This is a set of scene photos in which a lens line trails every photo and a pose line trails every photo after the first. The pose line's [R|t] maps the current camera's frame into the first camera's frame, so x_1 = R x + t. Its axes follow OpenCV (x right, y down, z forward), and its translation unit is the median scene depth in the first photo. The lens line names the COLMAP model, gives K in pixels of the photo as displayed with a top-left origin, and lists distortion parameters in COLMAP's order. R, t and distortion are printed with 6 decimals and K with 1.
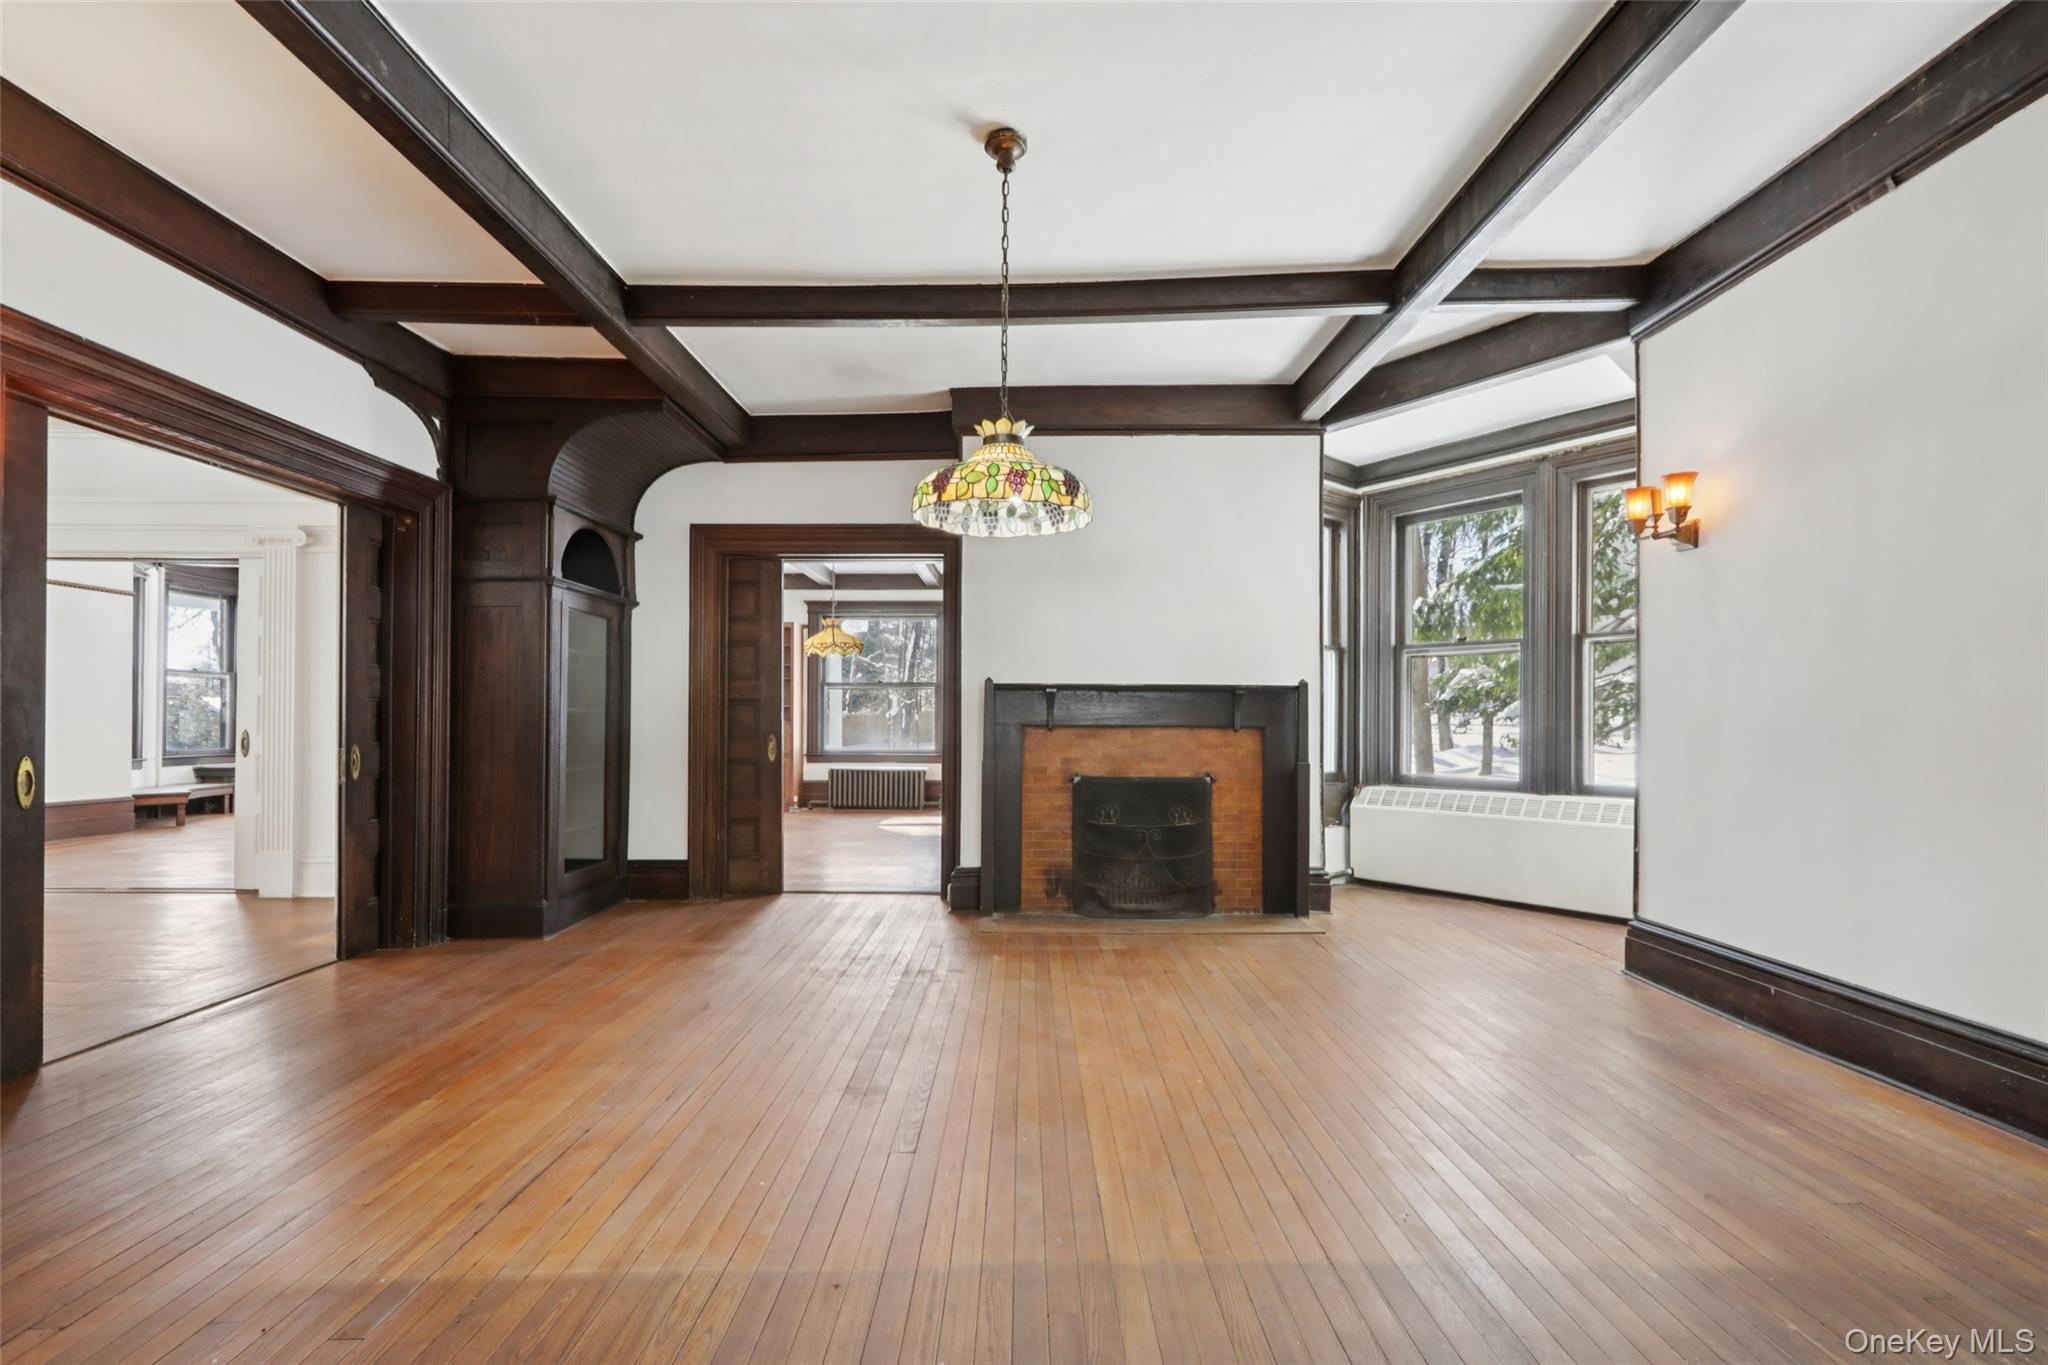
lens RADIAL K [[947.6, 0, 1023.5], [0, 947.6, 721.6], [0, 0, 1]] dist [-0.000309, 0.000306]
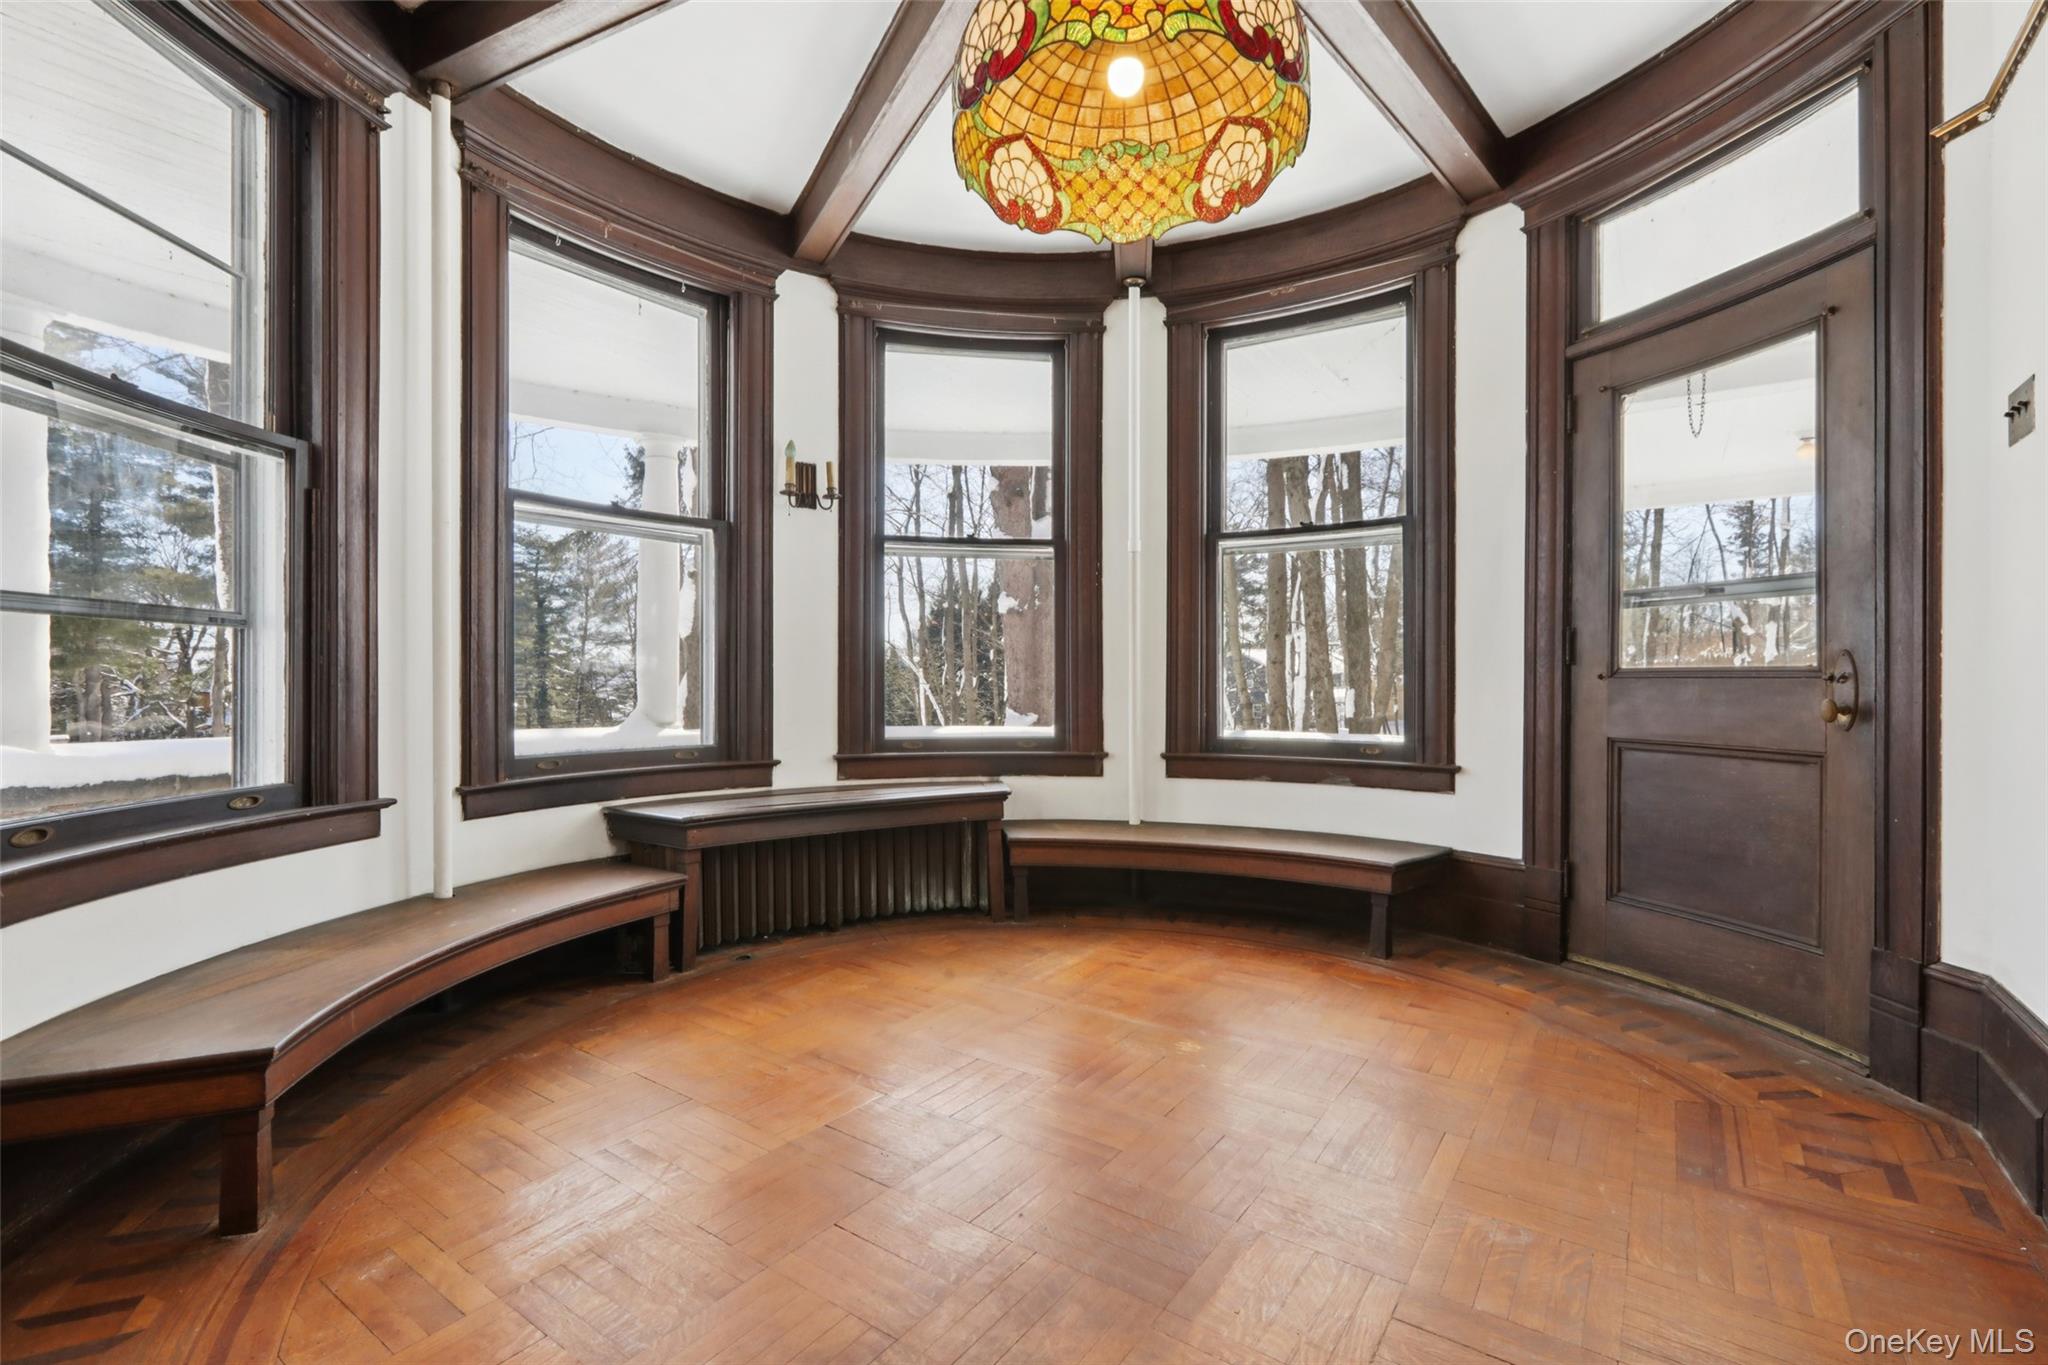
lens RADIAL K [[920.2, 0, 1015.8], [0, 920.2, 675.6], [0, 0, 1]] dist [-0.000432, 0.001378]
pose [[0.819233, -0.004328, -0.573444, -0.561390], [0.003396, 0.999991, -0.002695, 0.004942], [0.573451, 0.000260, 0.819240, 0.793207]]
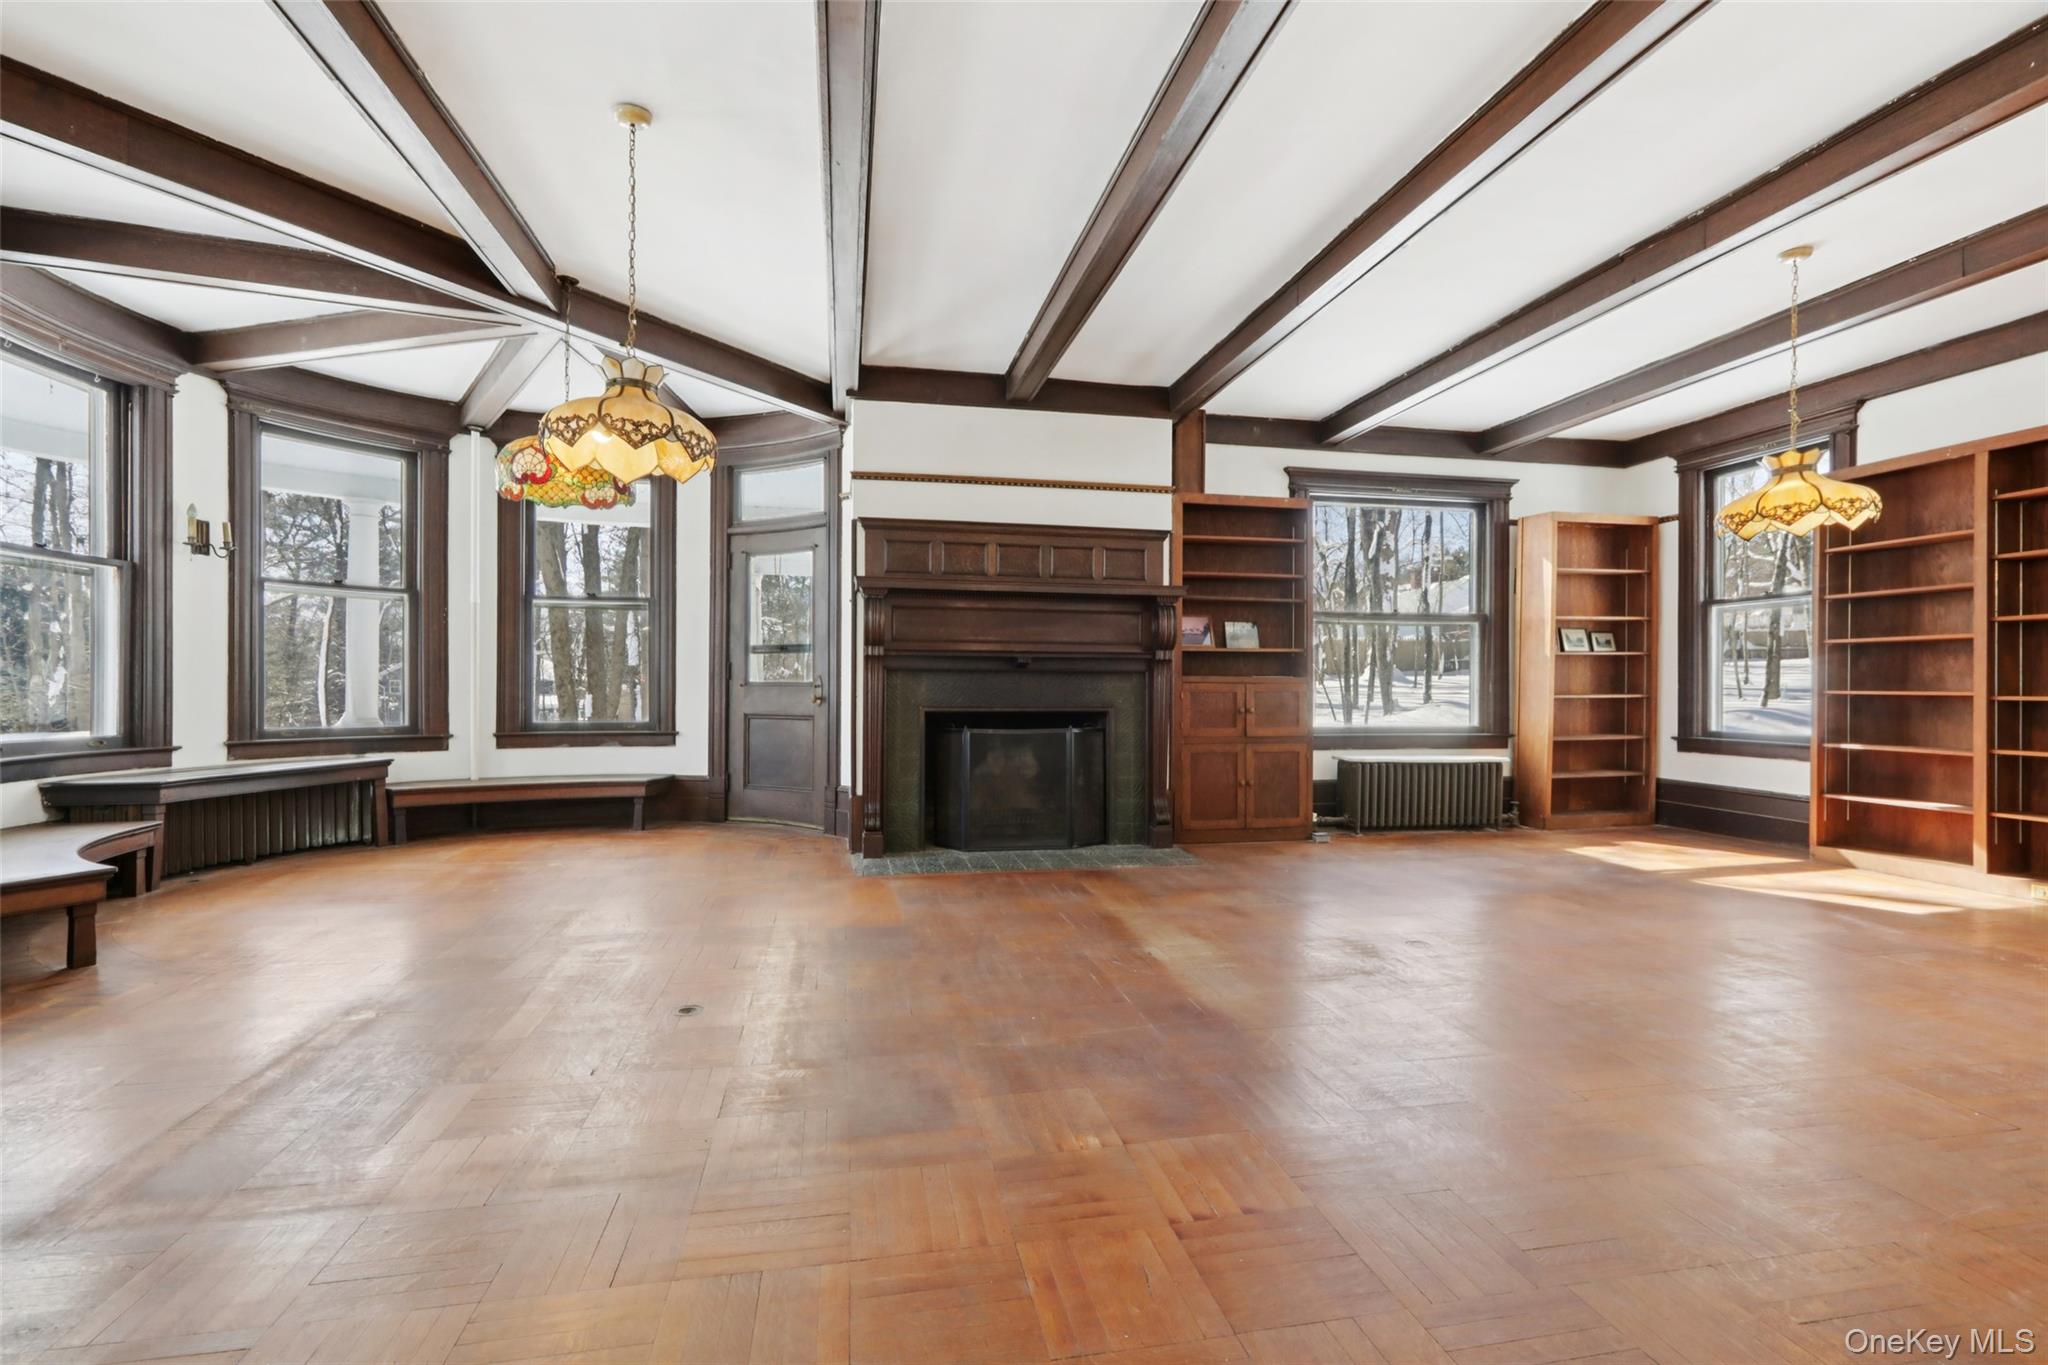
lens RADIAL K [[928.6, 0, 1027.5], [0, 928.6, 692.2], [0, 0, 1]] dist [0.002740, 0.000536]
pose [[0.978523, 0.000838, 0.206138, -0.519049], [-0.002636, 0.999961, 0.008444, 0.004002], [-0.206123, -0.008806, 0.978486, 0.497327]]
